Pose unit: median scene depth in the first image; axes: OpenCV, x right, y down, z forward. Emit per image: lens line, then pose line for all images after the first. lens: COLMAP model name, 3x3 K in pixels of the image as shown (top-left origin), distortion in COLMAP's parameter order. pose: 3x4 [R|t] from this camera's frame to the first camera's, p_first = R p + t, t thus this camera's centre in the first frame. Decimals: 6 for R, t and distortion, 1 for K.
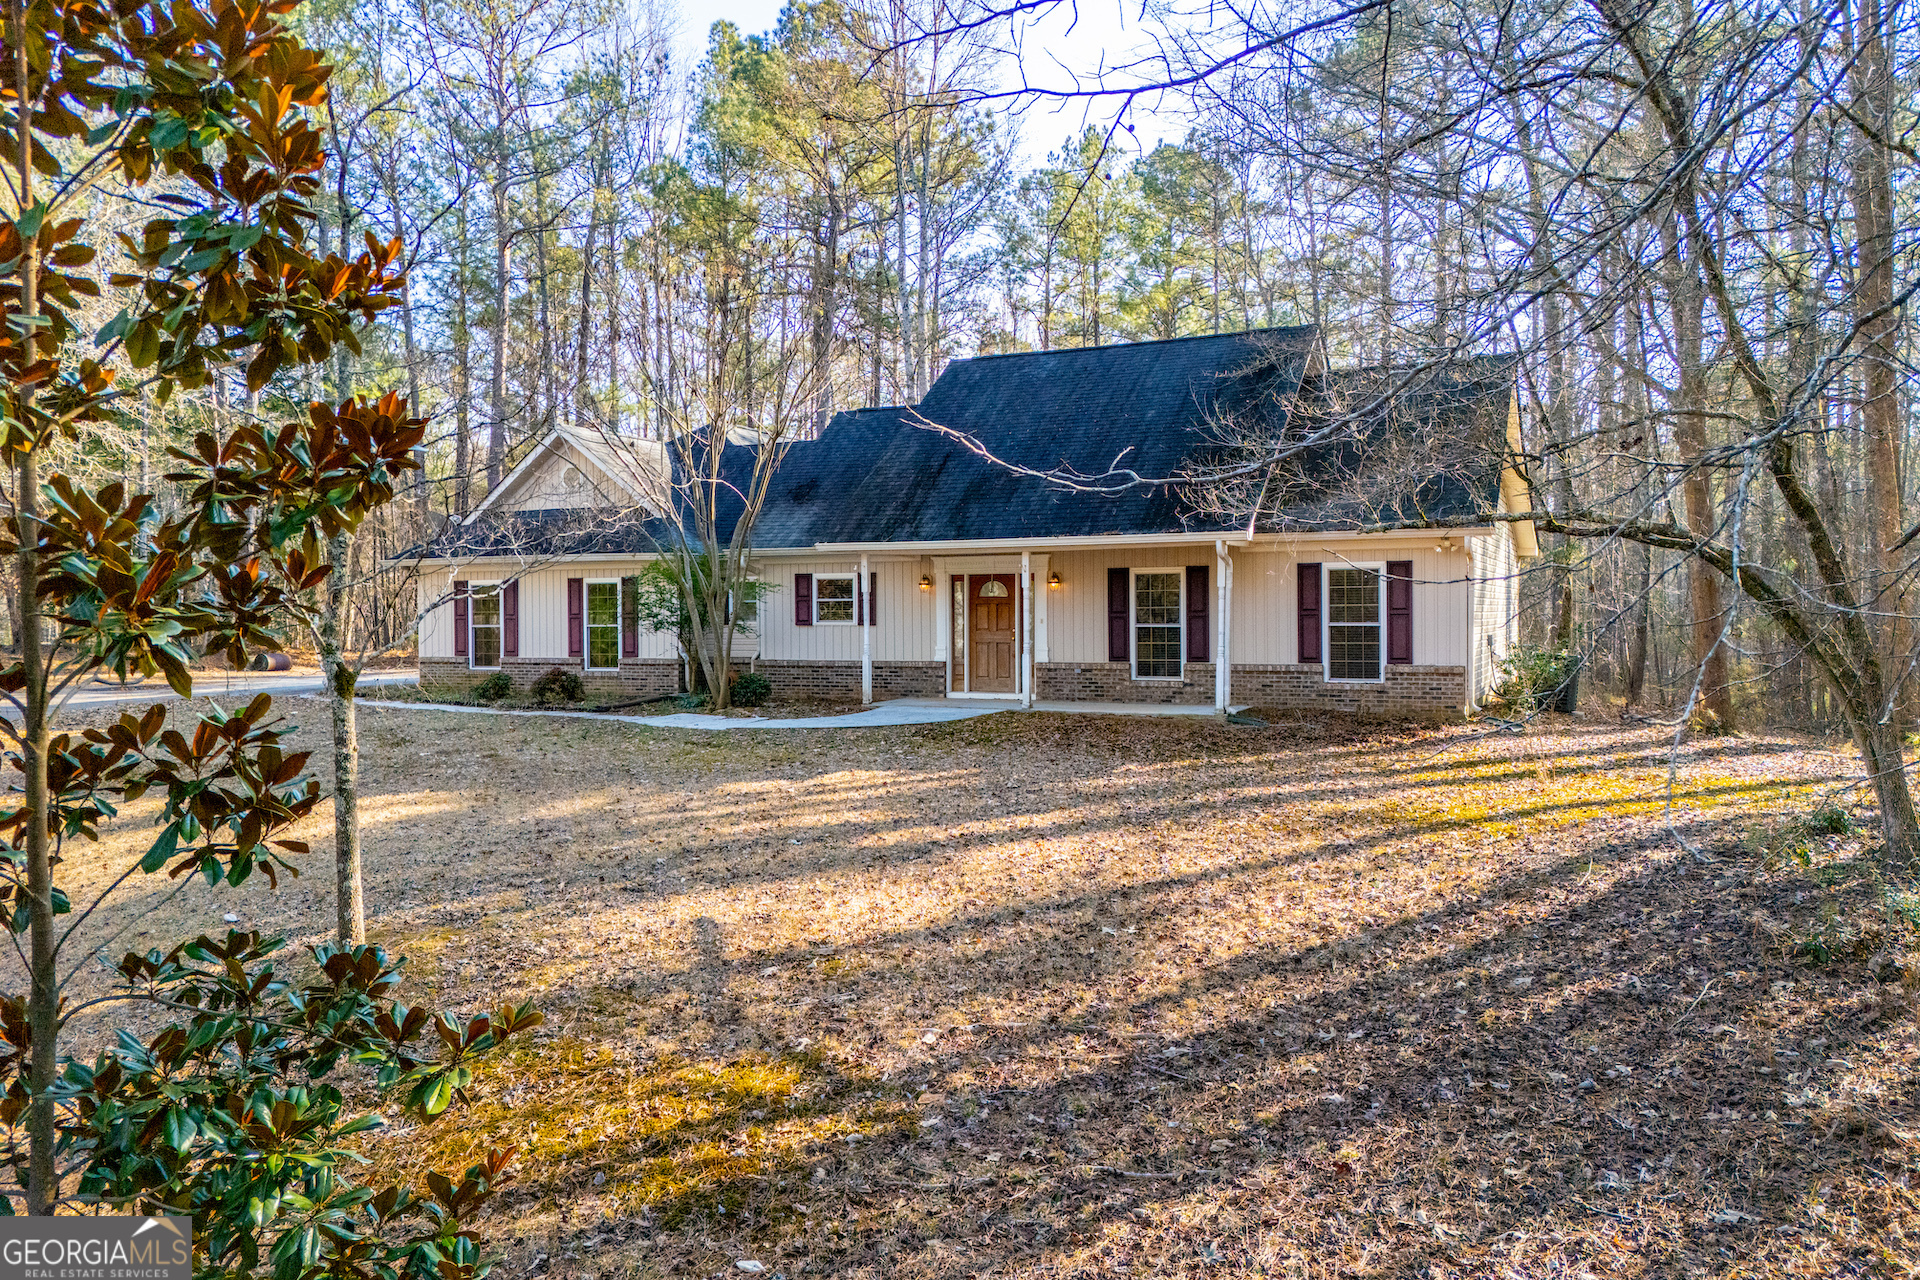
lens RADIAL K [[1420.3, 0, 964.4], [0, 1420.3, 684.8], [0, 0, 1]] dist [0.060576, -0.057339]
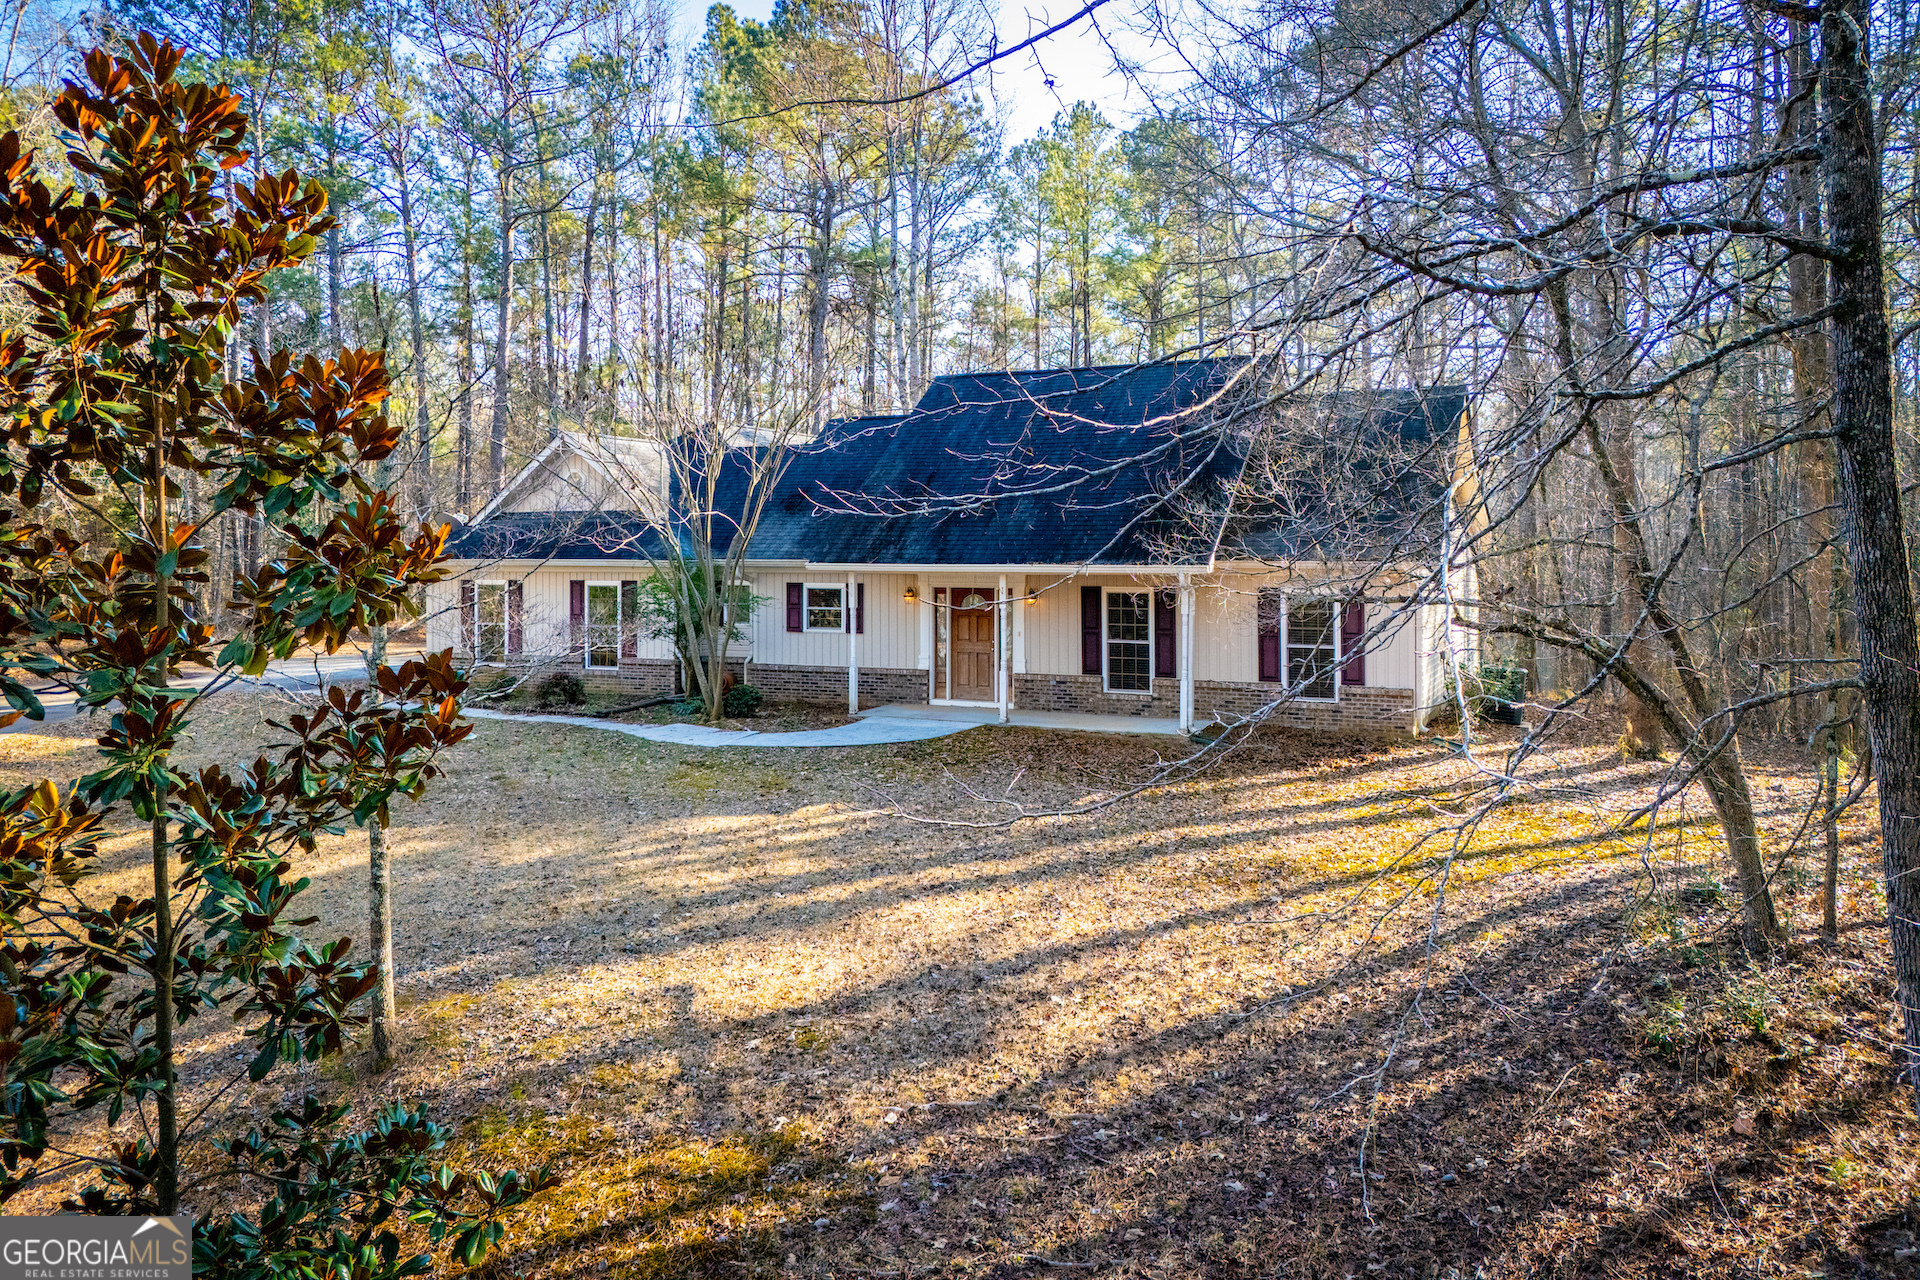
lens RADIAL K [[1420.3, 0, 964.6], [0, 1420.3, 599.1], [0, 0, 1]] dist [0.060576, -0.057339]
pose [[0.999995, 0.002609, 0.001980, 0.011978], [-0.002584, 0.999918, -0.012575, -0.059461], [-0.002013, 0.012569, 0.999919, -0.058843]]
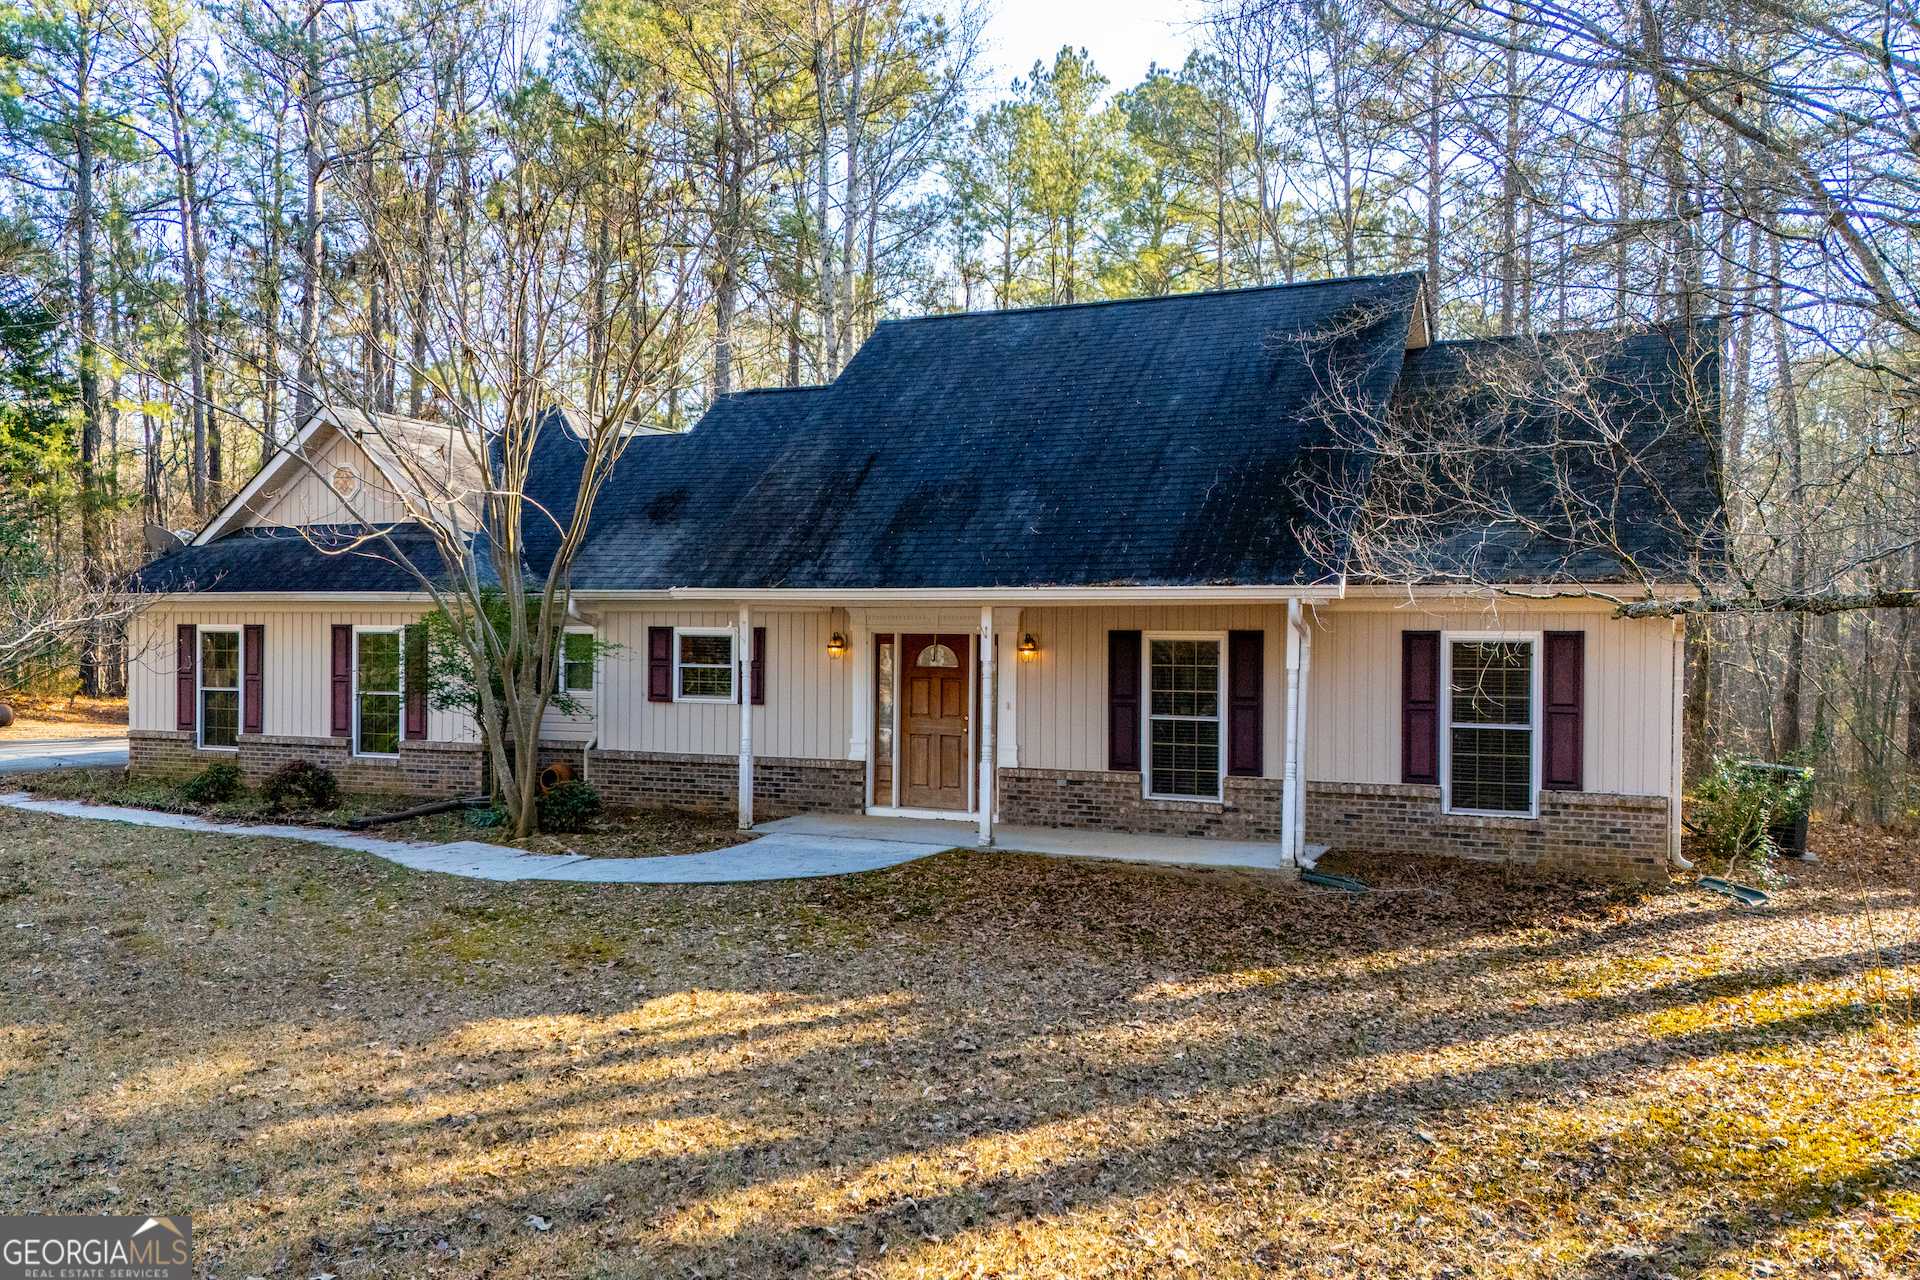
lens RADIAL K [[1641.0, 0, 903.1], [0, 1641.0, 692.9], [0, 0, 1]] dist [0.037838, -0.027063]
pose [[0.999913, 0.013155, 0.000487, 0.004293], [-0.013147, 0.999813, -0.014210, -0.040744], [-0.000673, 0.014202, 0.999899, 0.232283]]
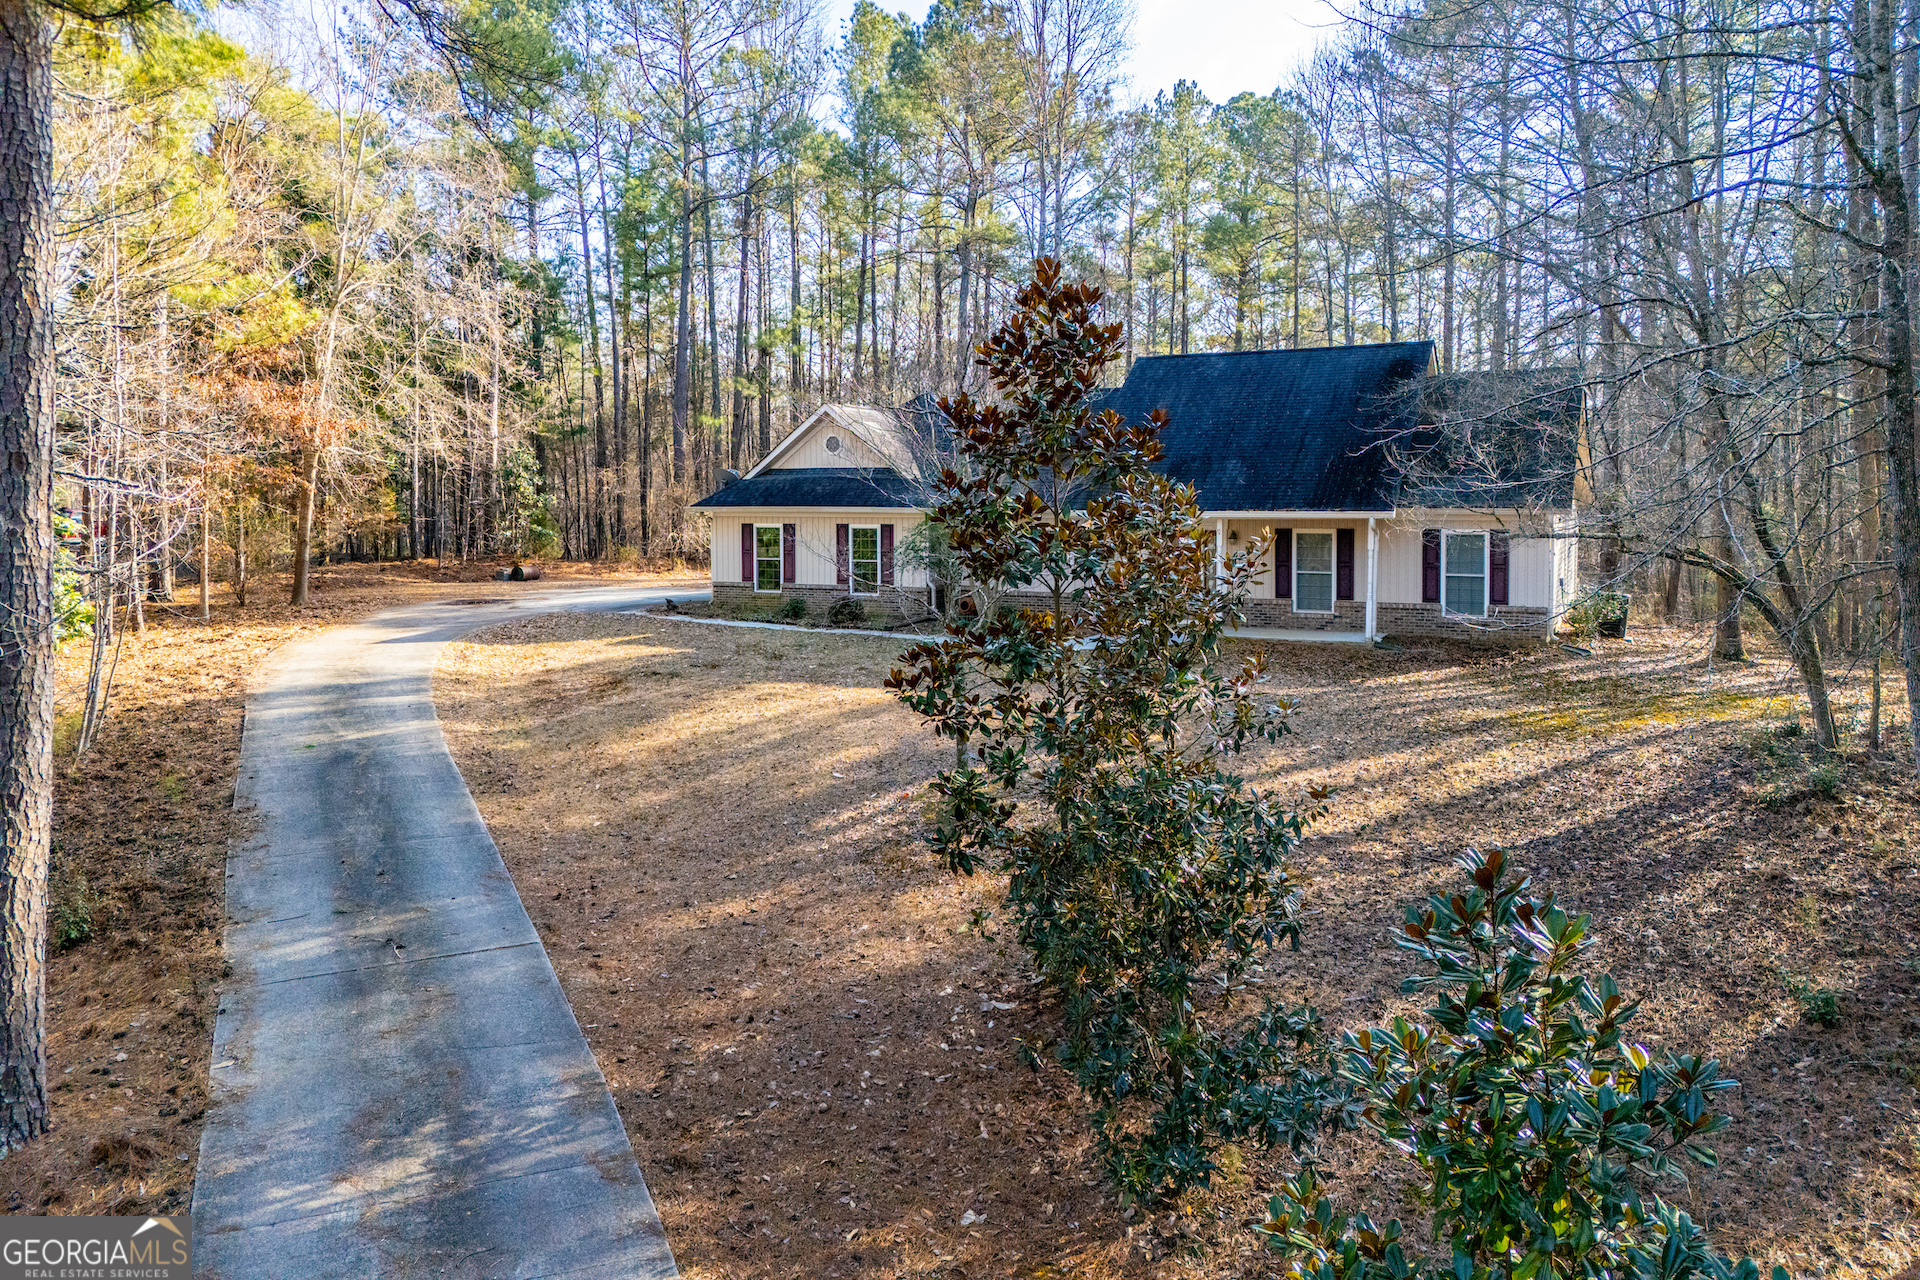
lens RADIAL K [[1420.3, 0, 958.3], [0, 1420.3, 598.0], [0, 0, 1]] dist [0.060576, -0.057339]
pose [[0.999750, 0.005472, -0.021700, -0.170368], [-0.004944, 0.999693, 0.024278, -0.047992], [0.021826, -0.024164, 0.999470, -0.355268]]
